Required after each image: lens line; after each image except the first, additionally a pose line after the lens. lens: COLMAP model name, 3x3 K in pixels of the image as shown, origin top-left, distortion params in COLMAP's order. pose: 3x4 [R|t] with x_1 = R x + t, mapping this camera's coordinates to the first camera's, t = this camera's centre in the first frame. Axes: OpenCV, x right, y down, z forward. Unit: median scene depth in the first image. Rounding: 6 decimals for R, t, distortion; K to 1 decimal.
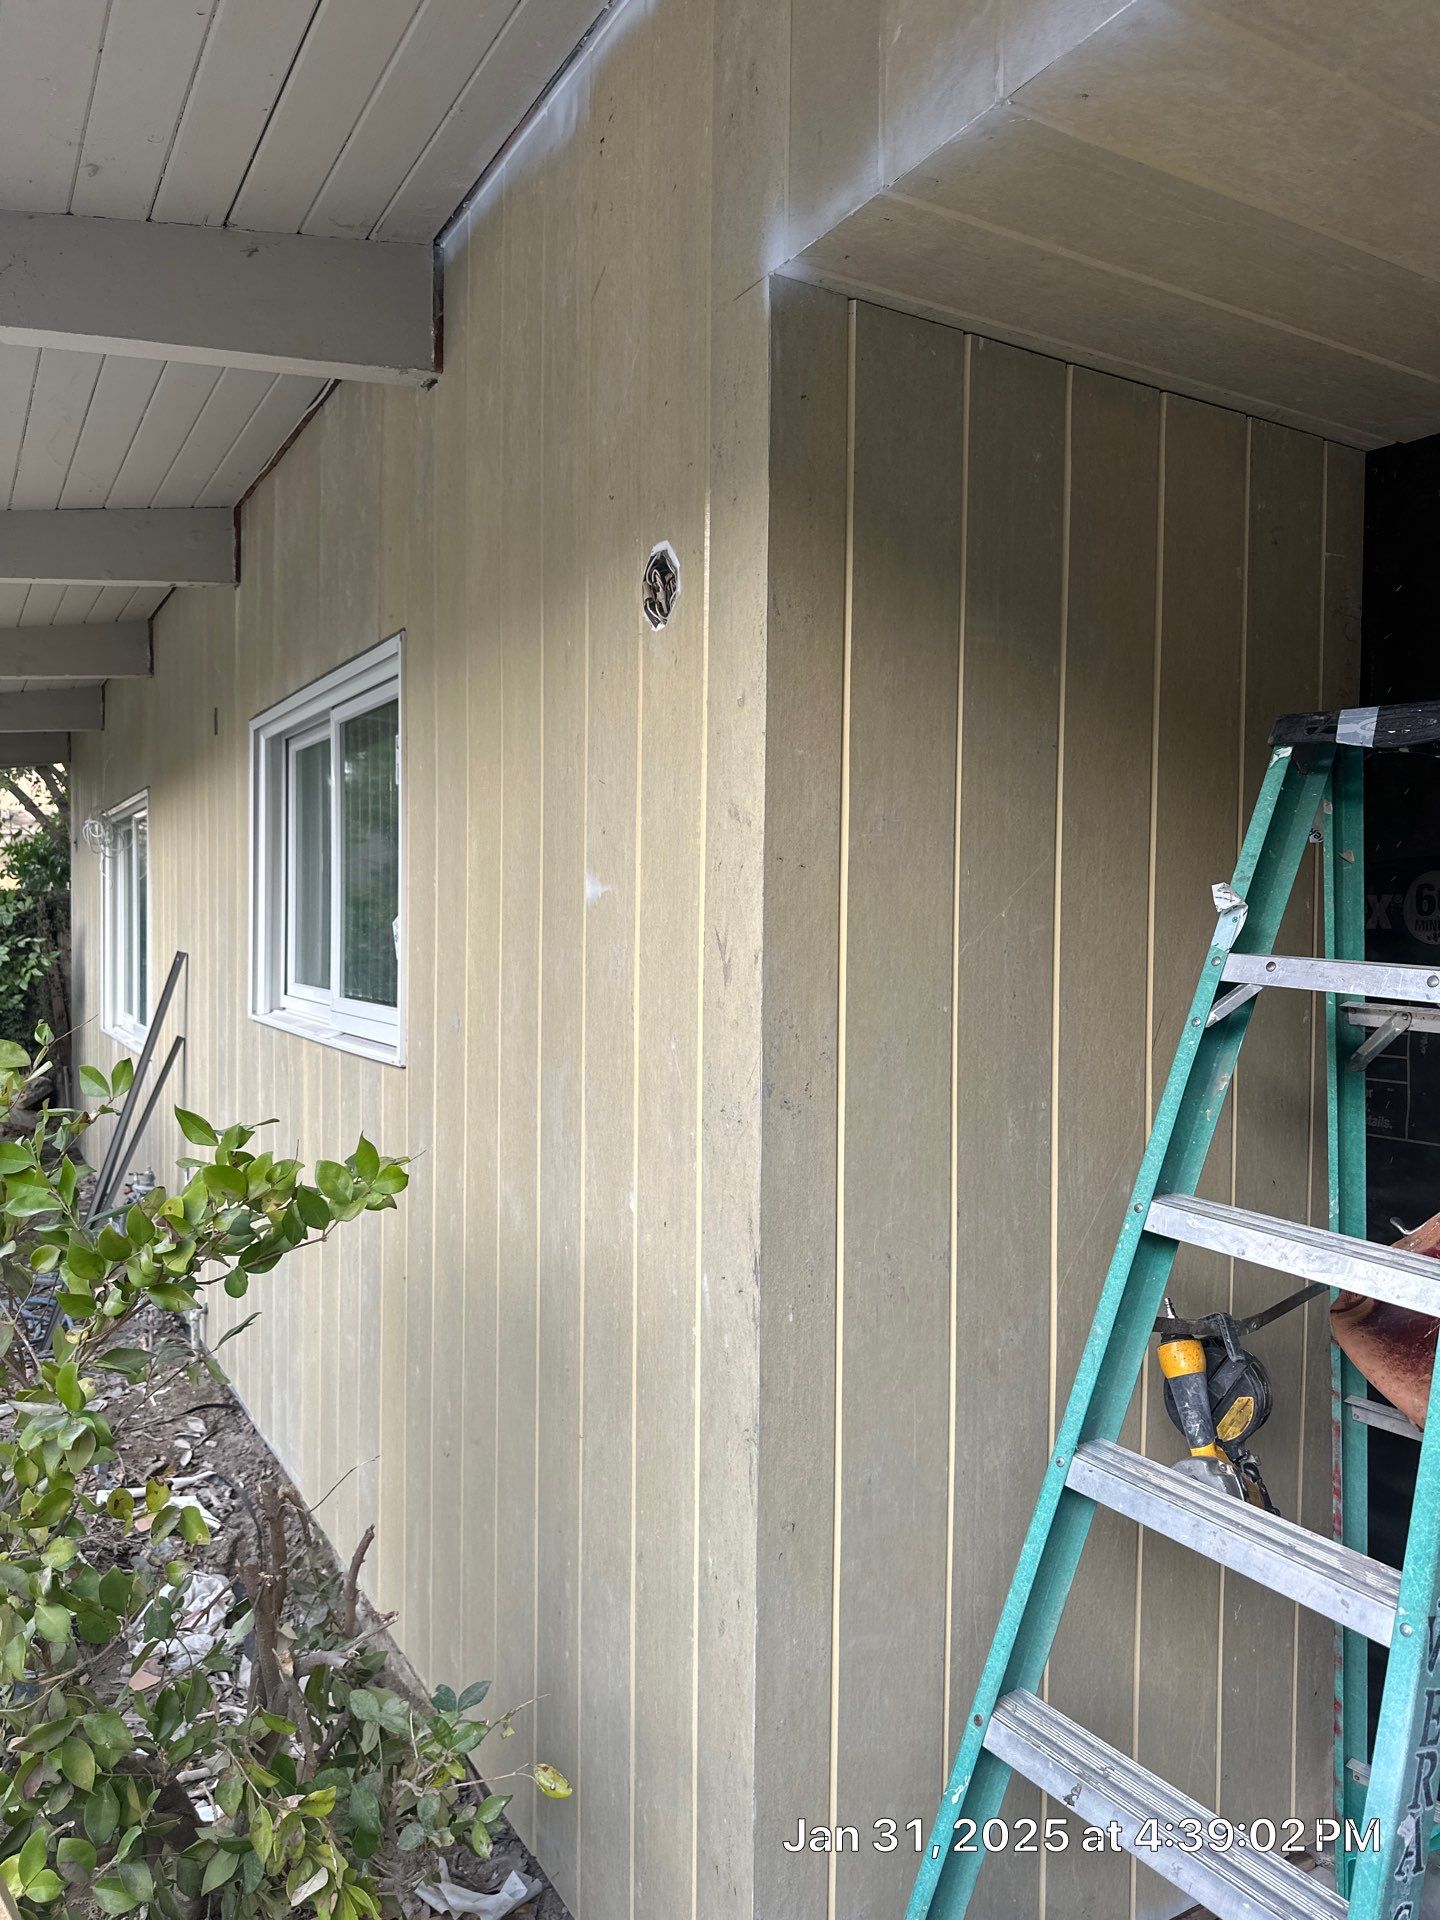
lens RADIAL K [[1346.6, 0, 720.0], [0, 1346.6, 960.0], [0, 0, 1]] dist [-0.002776, -0.005153]
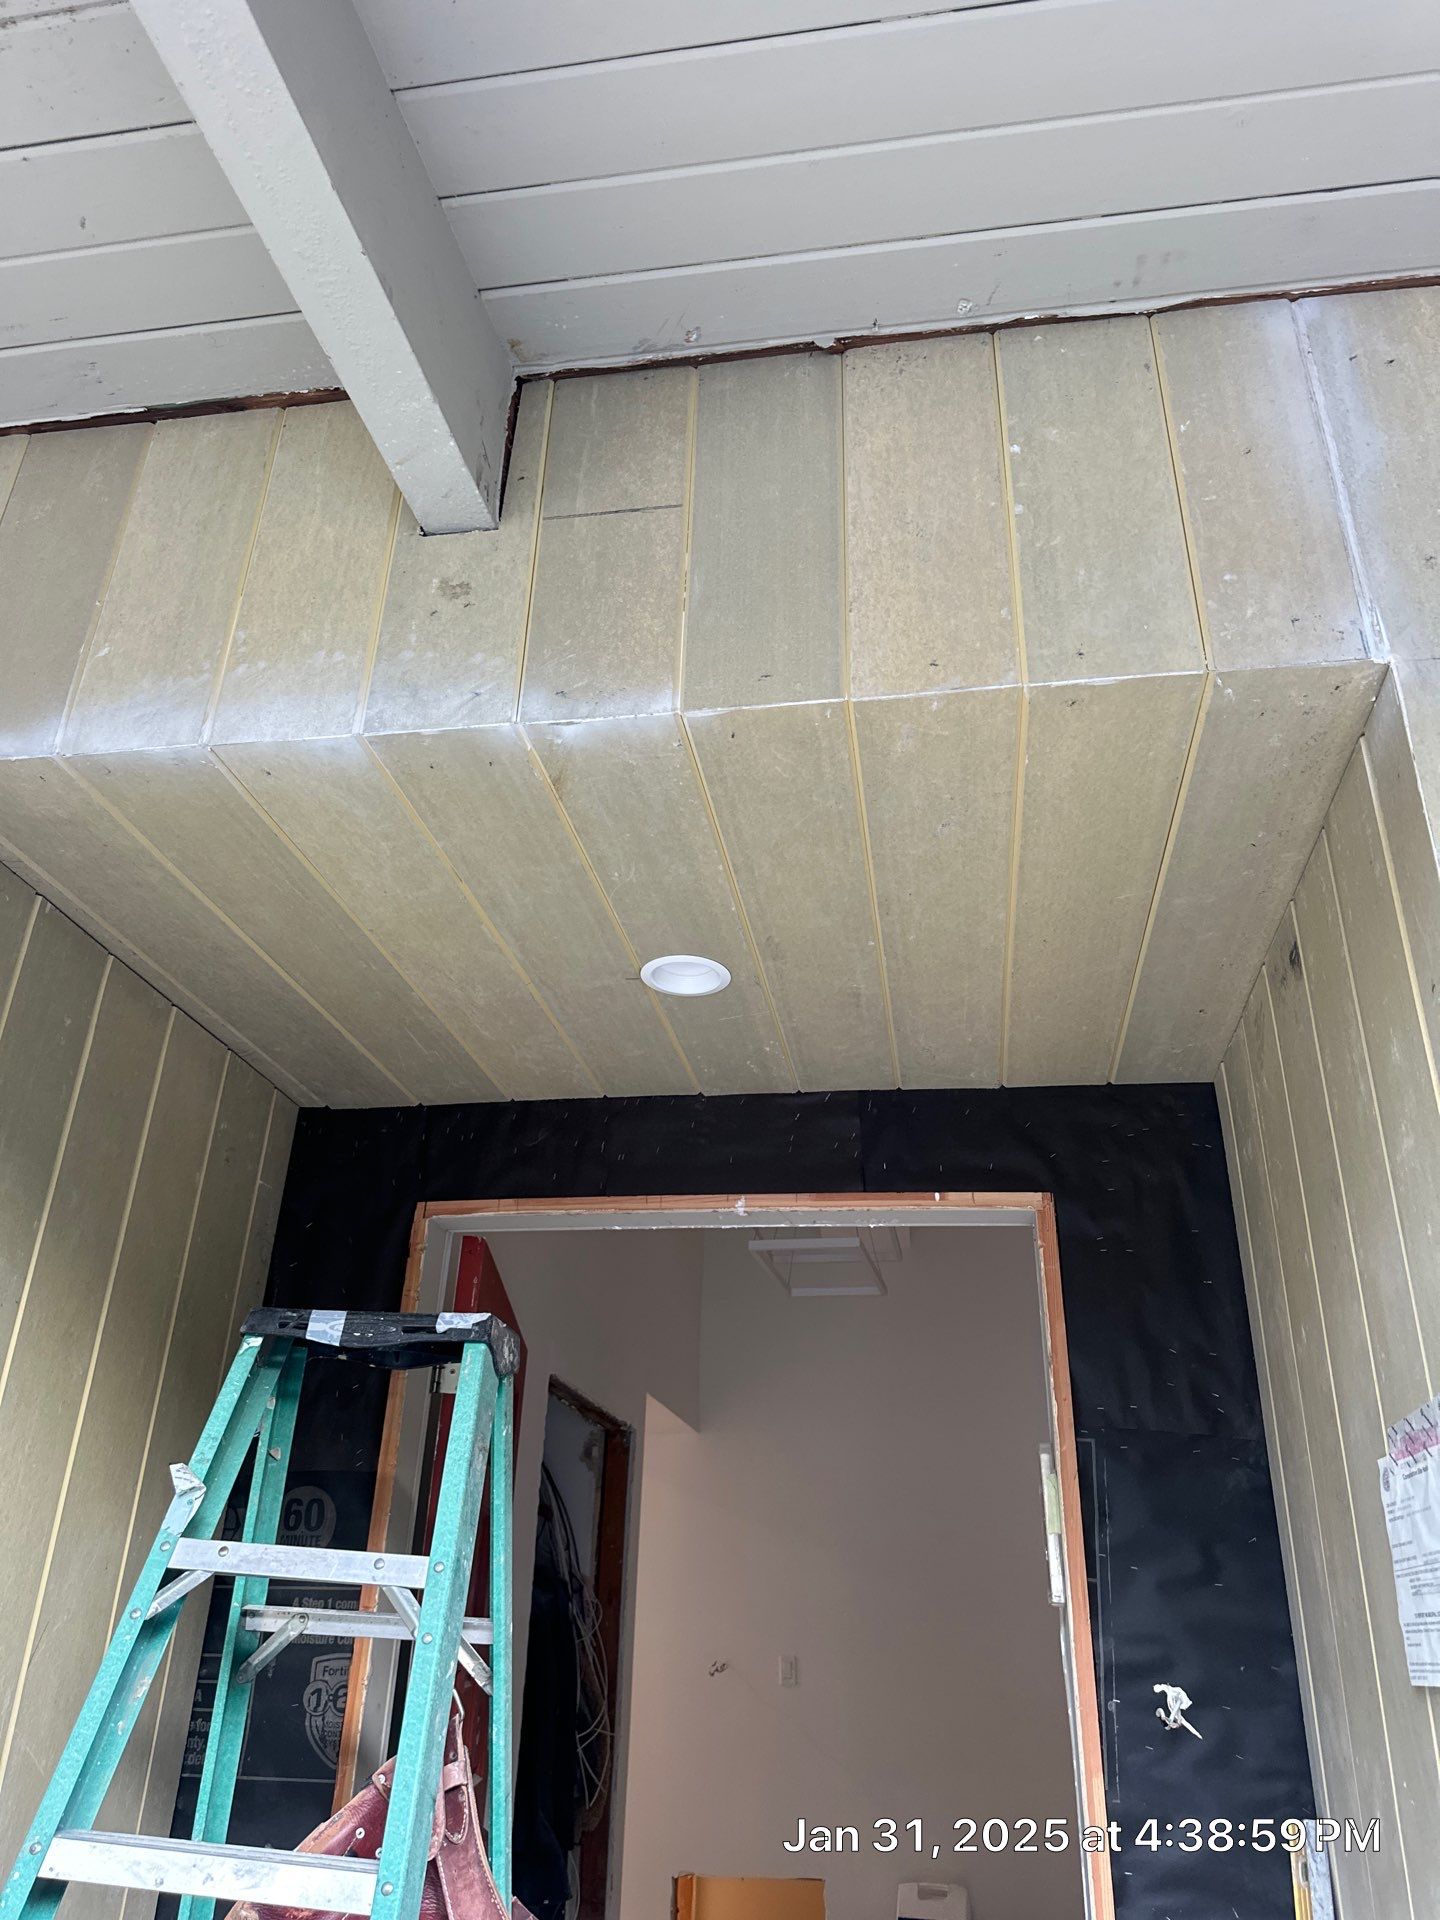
lens RADIAL K [[1346.6, 0, 720.0], [0, 1346.6, 960.0], [0, 0, 1]] dist [-0.002776, -0.005153]
pose [[0.634883, 0.352941, 0.687282, -0.199306], [0.001466, 0.889009, -0.457888, 0.070174], [-0.772607, 0.291713, 0.563899, 0.005967]]
